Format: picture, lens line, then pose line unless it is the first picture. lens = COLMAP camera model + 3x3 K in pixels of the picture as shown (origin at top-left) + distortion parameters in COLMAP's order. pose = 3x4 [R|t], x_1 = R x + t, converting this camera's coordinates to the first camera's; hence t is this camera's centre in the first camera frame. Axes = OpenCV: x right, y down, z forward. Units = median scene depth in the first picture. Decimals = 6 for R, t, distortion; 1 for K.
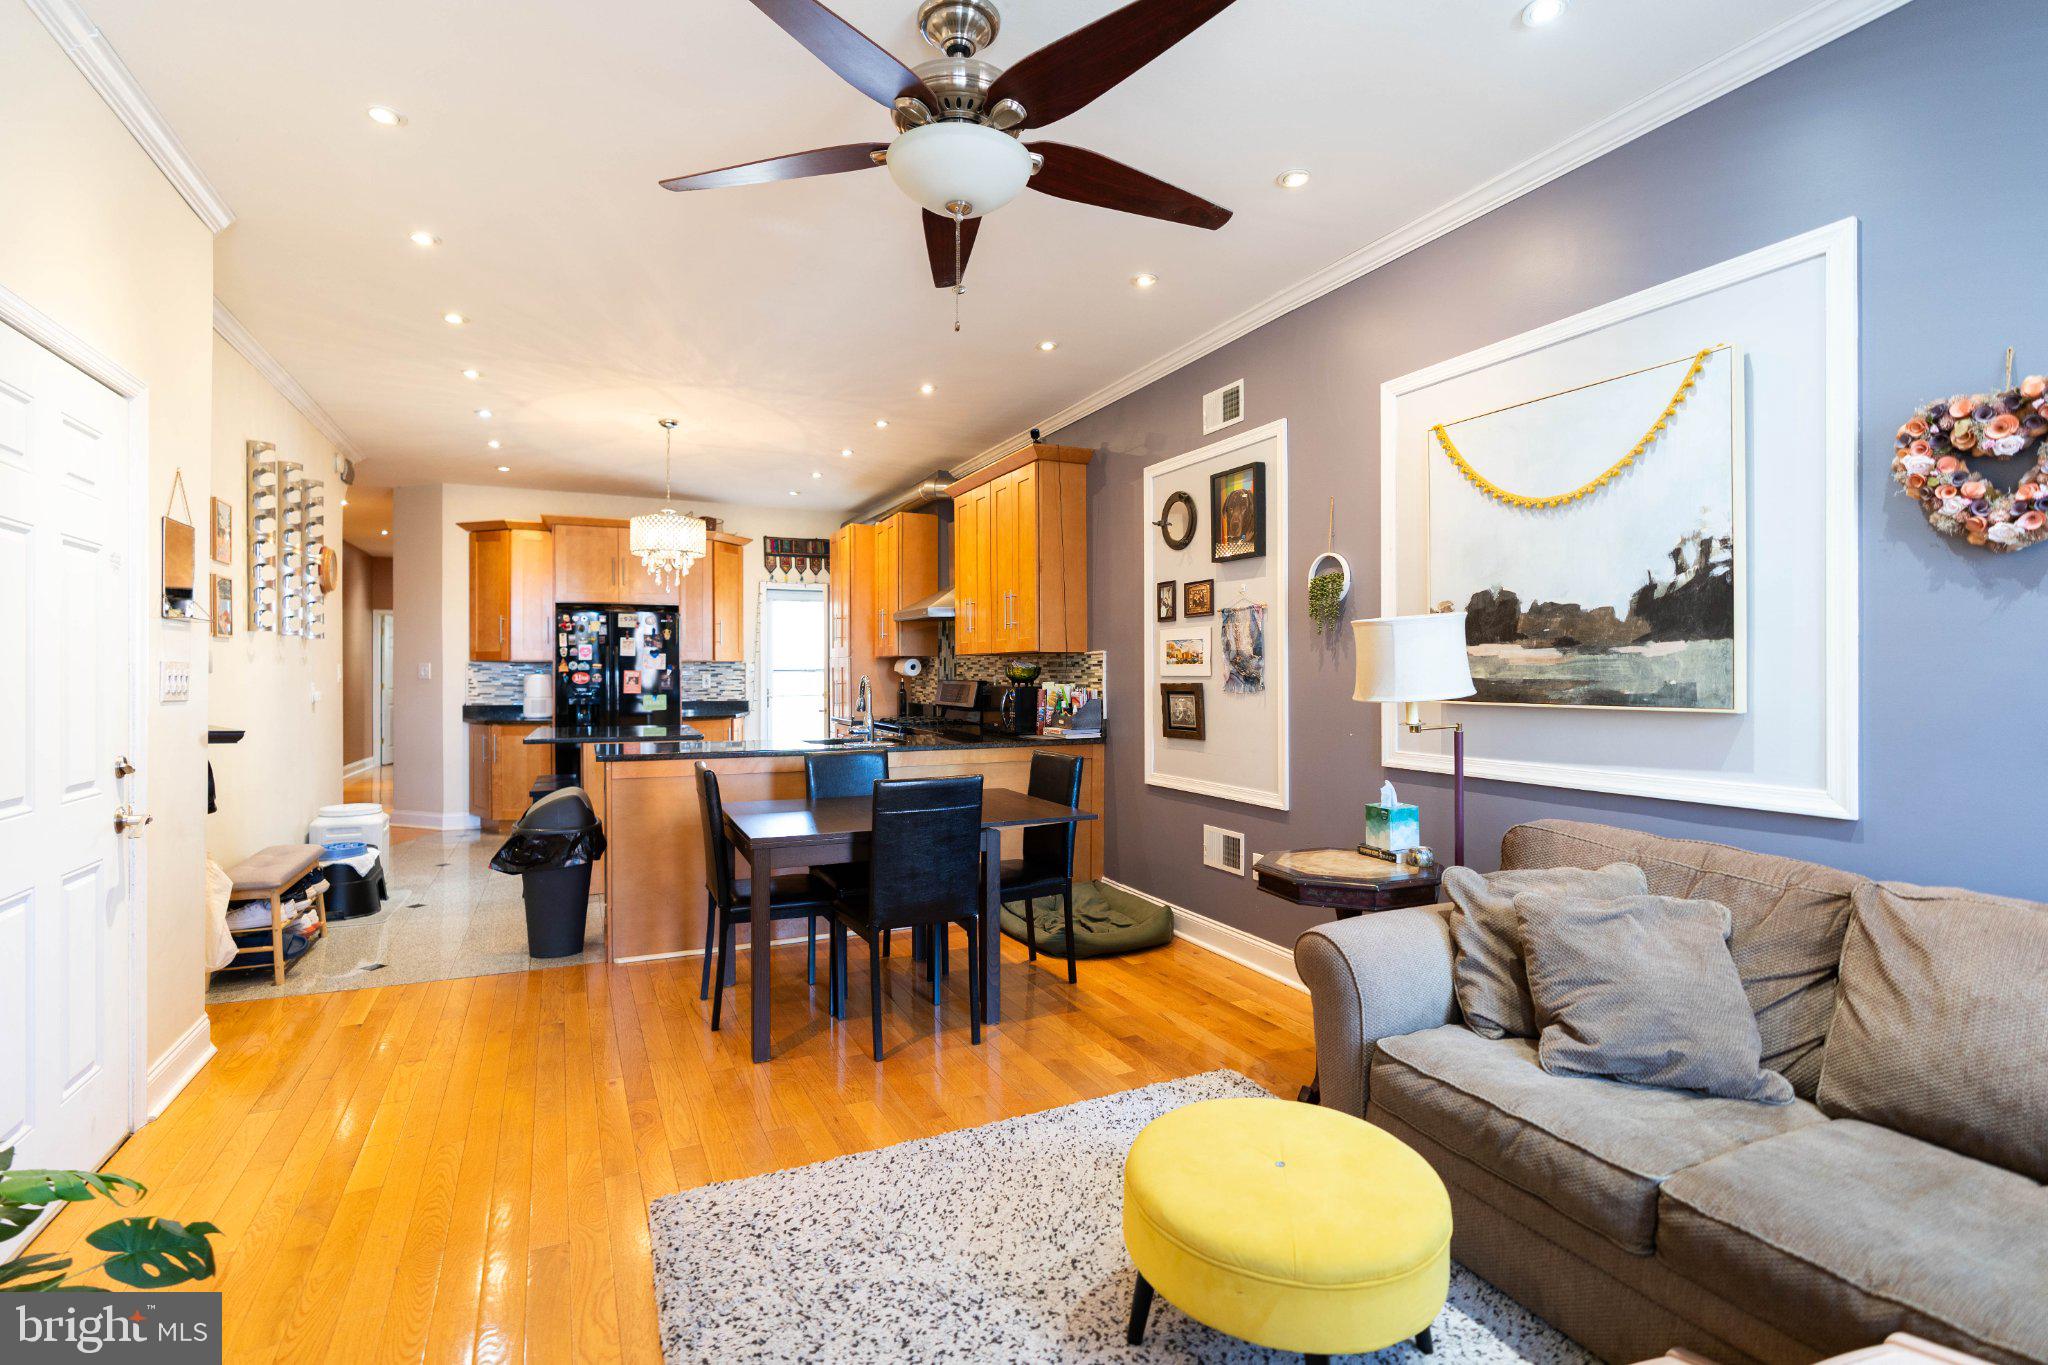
lens RADIAL K [[943.0, 0, 1012.0], [0, 943.0, 672.4], [0, 0, 1]] dist [-0.004900, -0.000164]
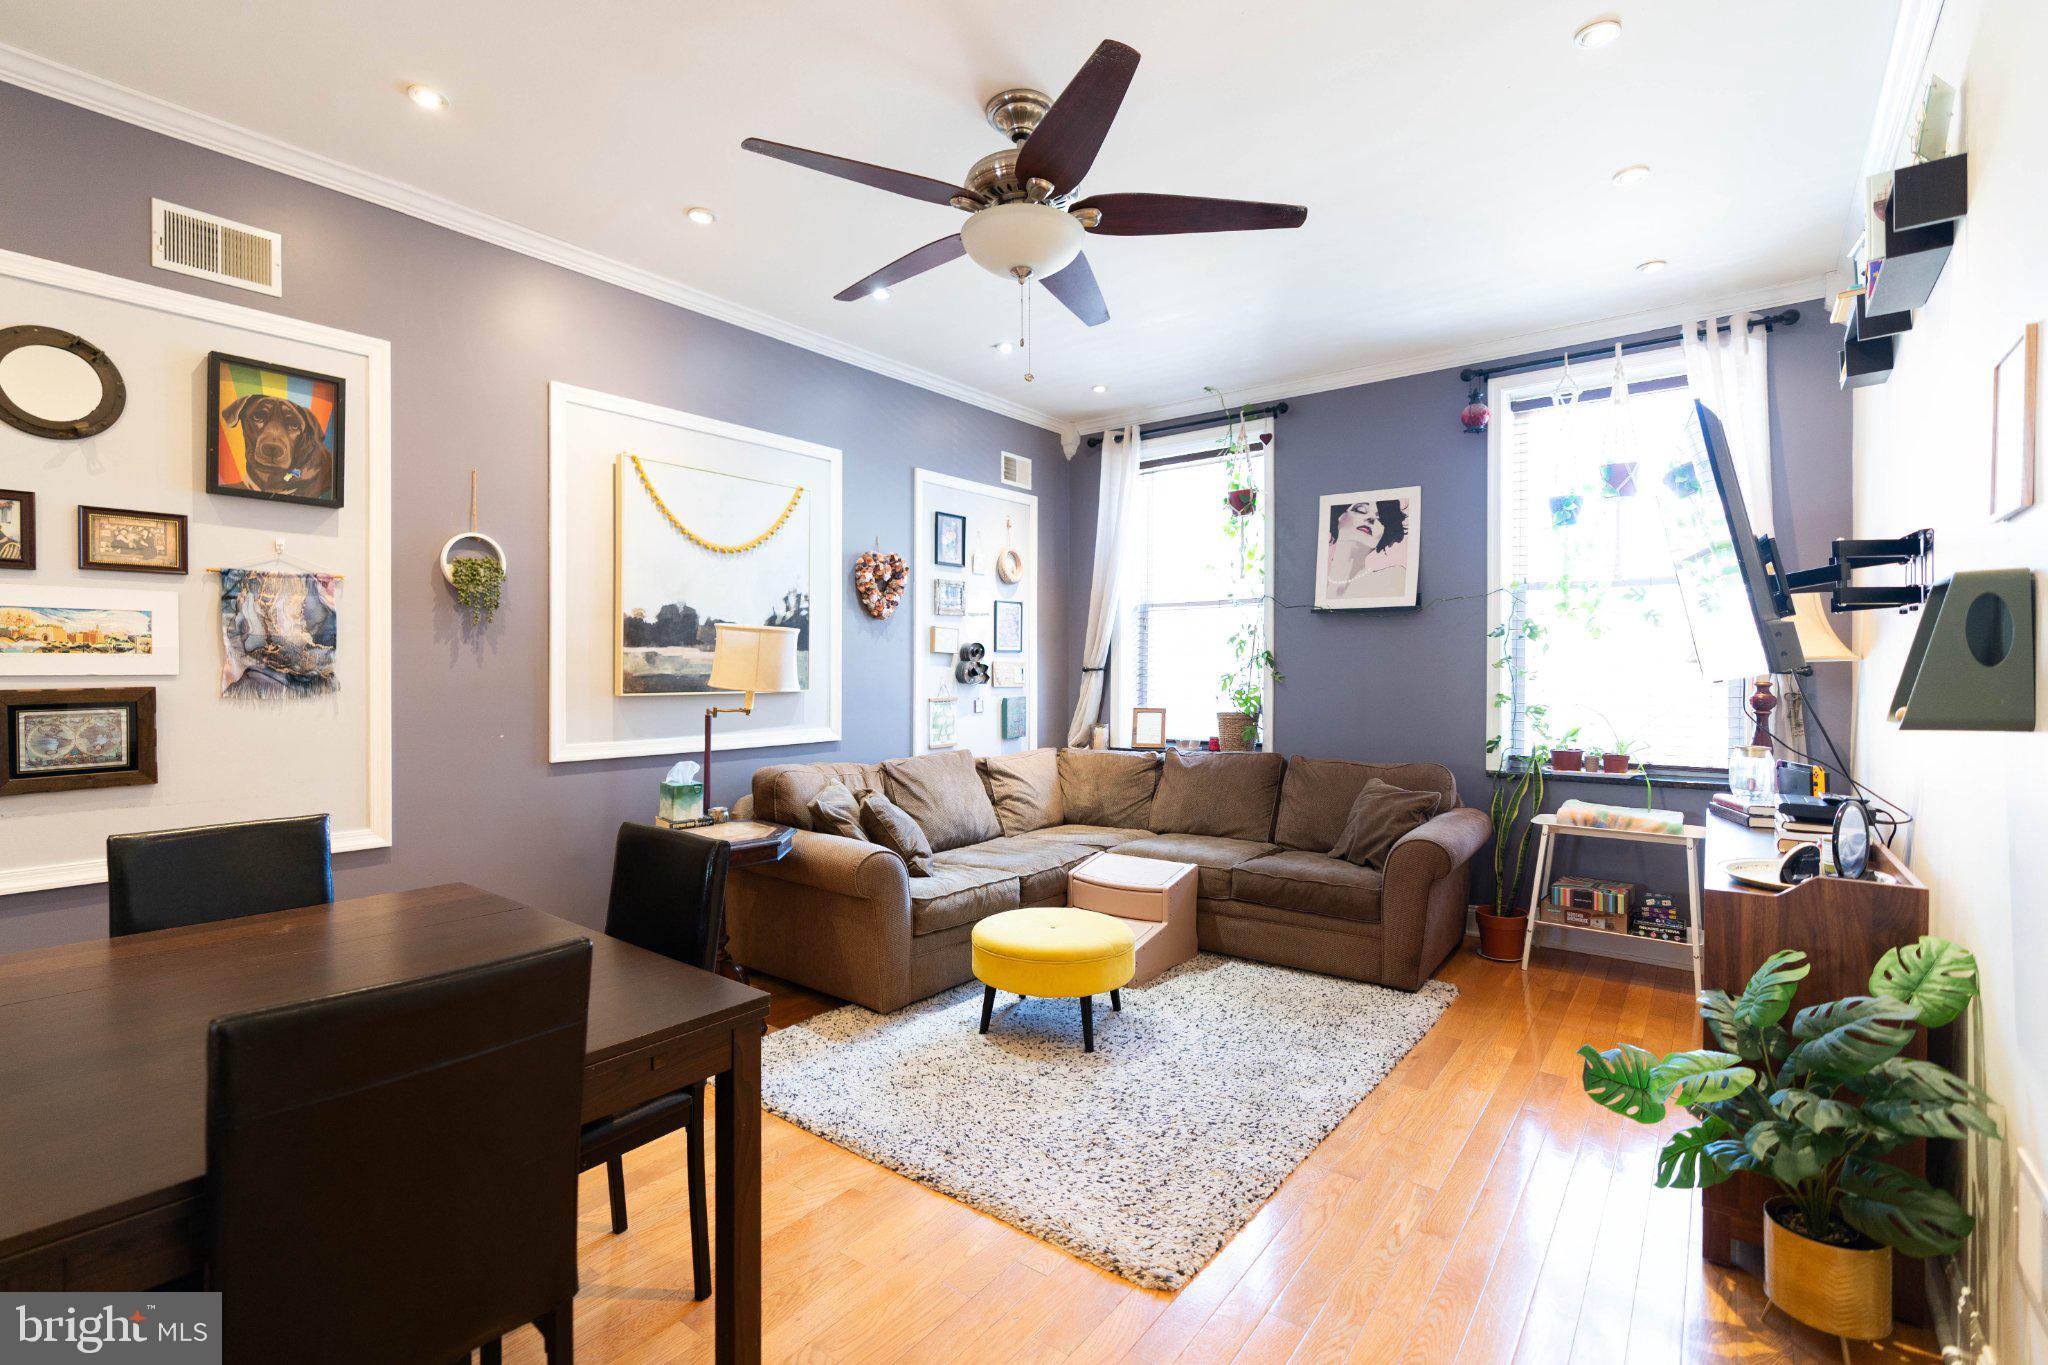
lens RADIAL K [[943.0, 0, 1012.0], [0, 943.0, 672.4], [0, 0, 1]] dist [-0.004900, -0.000164]
pose [[-0.441596, -0.001628, 0.897212, -0.661826], [0.000148, 0.999998, 0.001888, 0.001530], [-0.897214, 0.000967, -0.441595, 0.917728]]
